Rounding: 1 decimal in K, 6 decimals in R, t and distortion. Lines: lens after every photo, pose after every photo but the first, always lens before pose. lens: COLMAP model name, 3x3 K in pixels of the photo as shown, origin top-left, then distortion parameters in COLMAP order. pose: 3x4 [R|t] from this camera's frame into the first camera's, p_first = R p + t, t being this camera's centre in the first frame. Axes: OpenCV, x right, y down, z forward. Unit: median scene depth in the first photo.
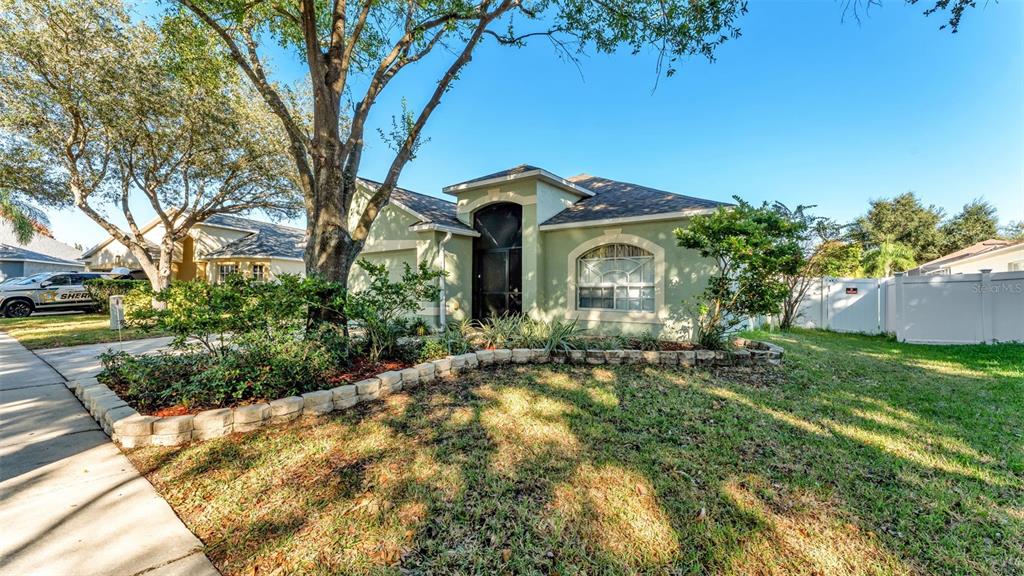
lens RADIAL K [[410.0, 0, 512.0], [0, 410.0, 288.0], [0, 0, 1]] dist [-0.000551, -0.000041]
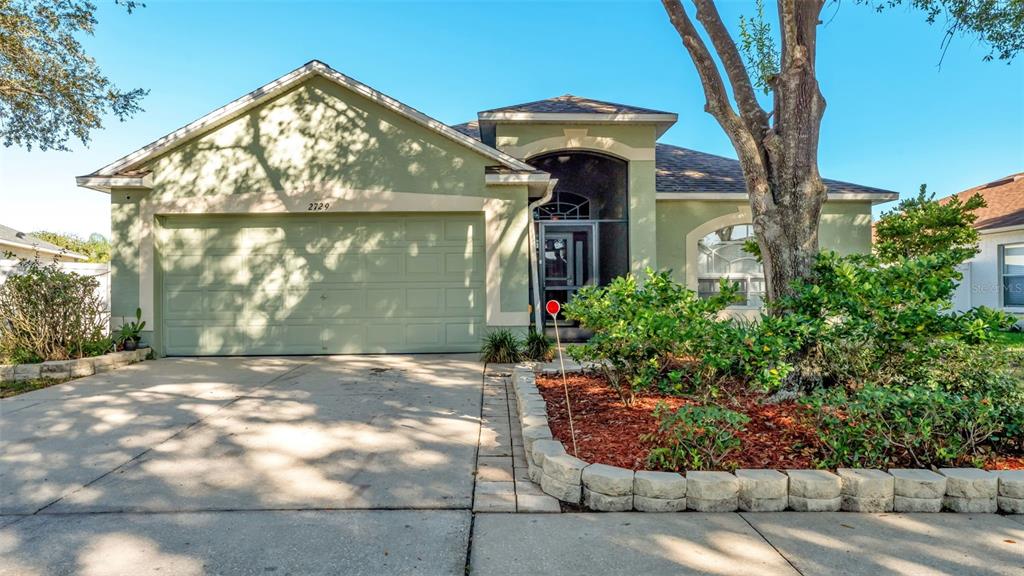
lens RADIAL K [[646.6, 0, 512.0], [0, 646.6, 288.0], [0, 0, 1]] dist [-0.000455, 0.003743]
pose [[0.788833, -0.008382, 0.614550, -0.858434], [0.003771, 0.999954, 0.008798, 0.003511], [-0.614596, -0.004623, 0.788829, 0.279044]]
